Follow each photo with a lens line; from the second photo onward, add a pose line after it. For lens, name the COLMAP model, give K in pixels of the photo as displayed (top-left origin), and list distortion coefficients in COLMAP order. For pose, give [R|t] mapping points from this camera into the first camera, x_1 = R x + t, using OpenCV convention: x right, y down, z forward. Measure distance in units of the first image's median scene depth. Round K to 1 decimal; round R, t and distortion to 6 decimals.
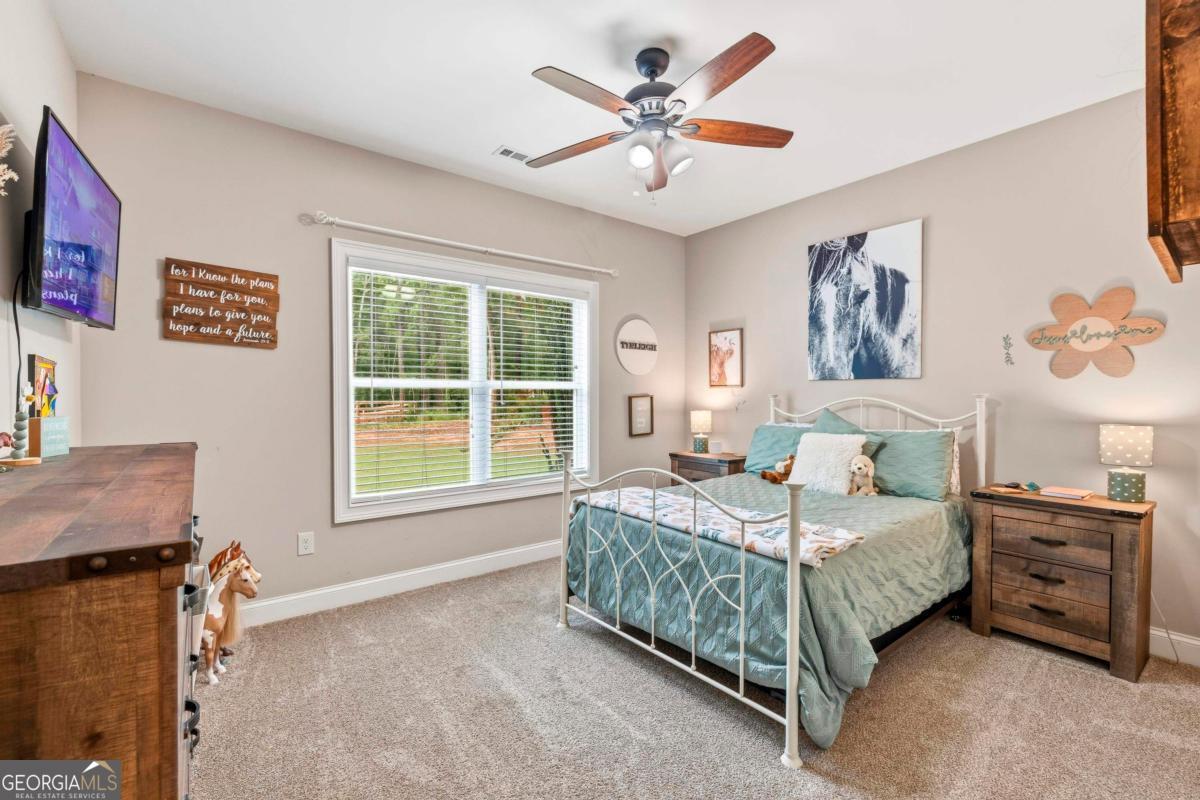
lens RADIAL K [[506.2, 0, 599.9], [0, 506.2, 406.2], [0, 0, 1]] dist [-0.002609, 0.000394]
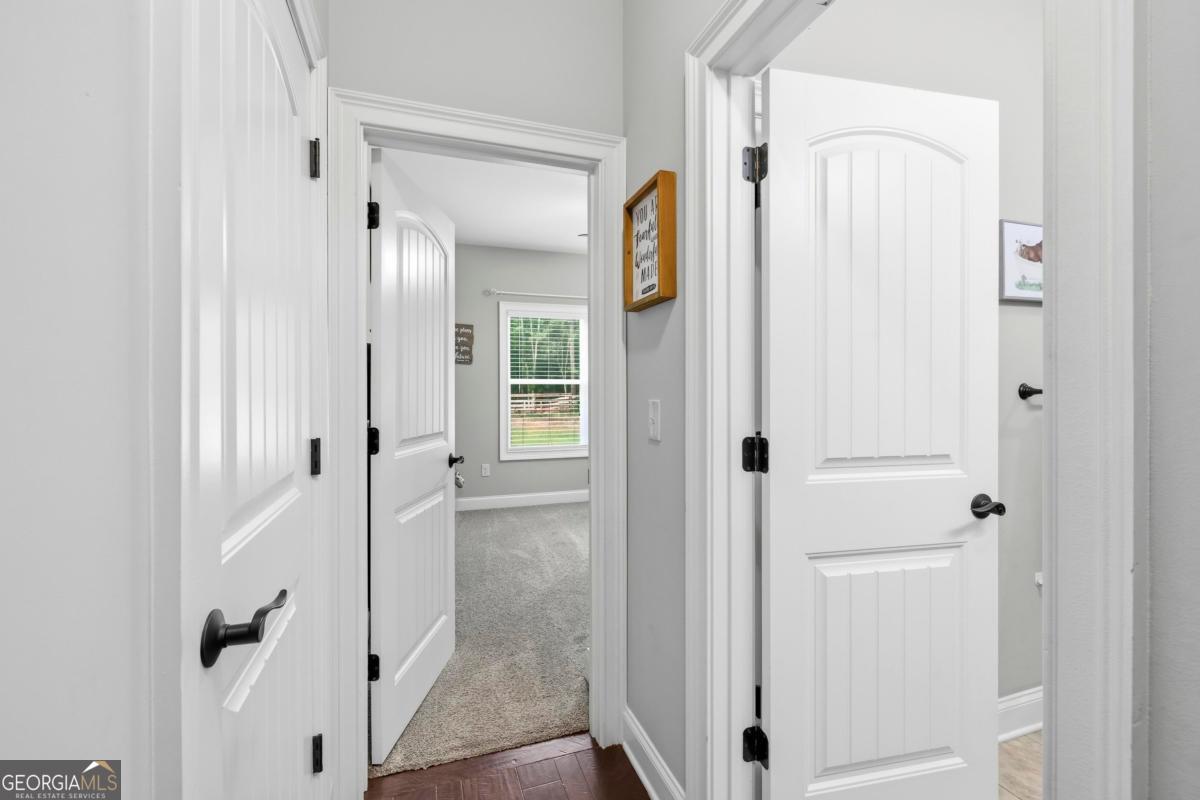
lens RADIAL K [[506.2, 0, 590.3], [0, 506.2, 398.3], [0, 0, 1]] dist [-0.002609, 0.000394]
pose [[0.939945, -0.002205, -0.341319, 0.404384], [-0.000001, 0.999979, -0.006463, 0.023501], [0.341326, 0.006075, 0.939925, -0.601386]]
